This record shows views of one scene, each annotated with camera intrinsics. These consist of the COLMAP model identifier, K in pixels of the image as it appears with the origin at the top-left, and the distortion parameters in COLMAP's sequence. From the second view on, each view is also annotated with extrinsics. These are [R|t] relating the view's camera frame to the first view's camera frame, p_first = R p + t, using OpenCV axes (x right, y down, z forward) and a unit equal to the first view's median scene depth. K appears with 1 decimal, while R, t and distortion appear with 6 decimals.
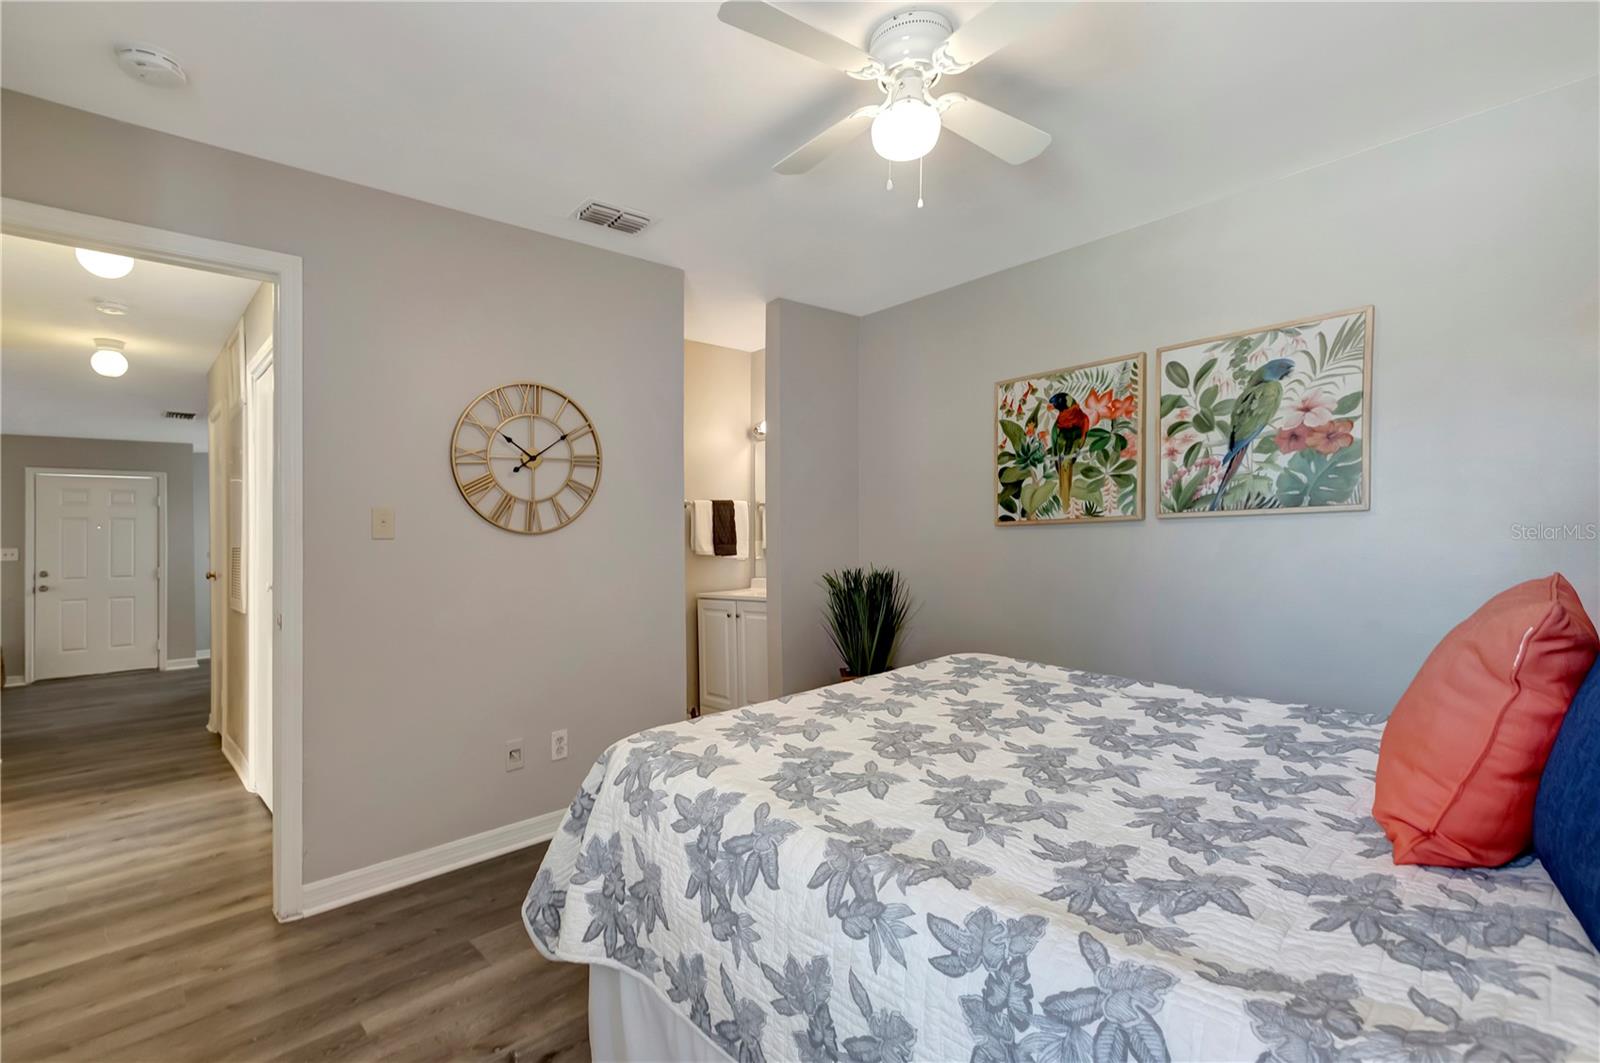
lens RADIAL K [[734.8, 0, 795.8], [0, 734.8, 535.2], [0, 0, 1]] dist [0.000216, -0.000318]
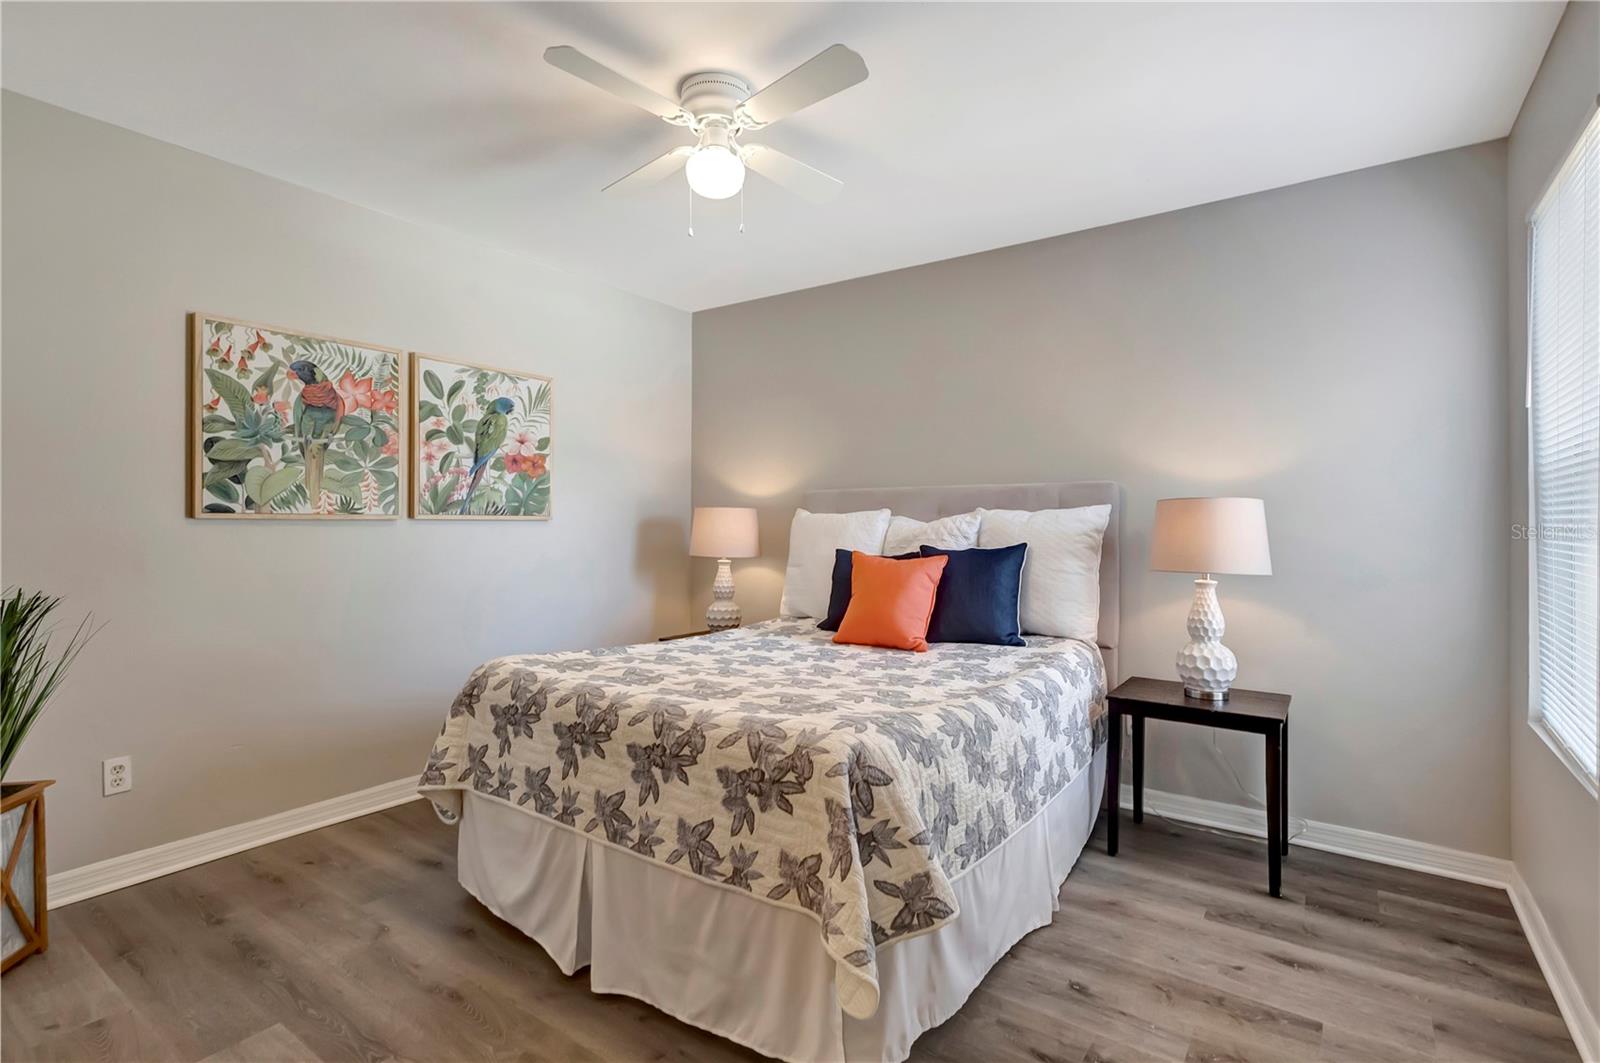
lens RADIAL K [[762.1, 0, 800.0], [0, 762.1, 531.5], [0, 0, 1]] dist [0.001889, 0.000022]
pose [[-0.216580, 0.015661, 0.976139, -0.641175], [-0.009361, 0.999792, -0.018118, 0.008265], [-0.976220, -0.013062, -0.216388, 0.692603]]
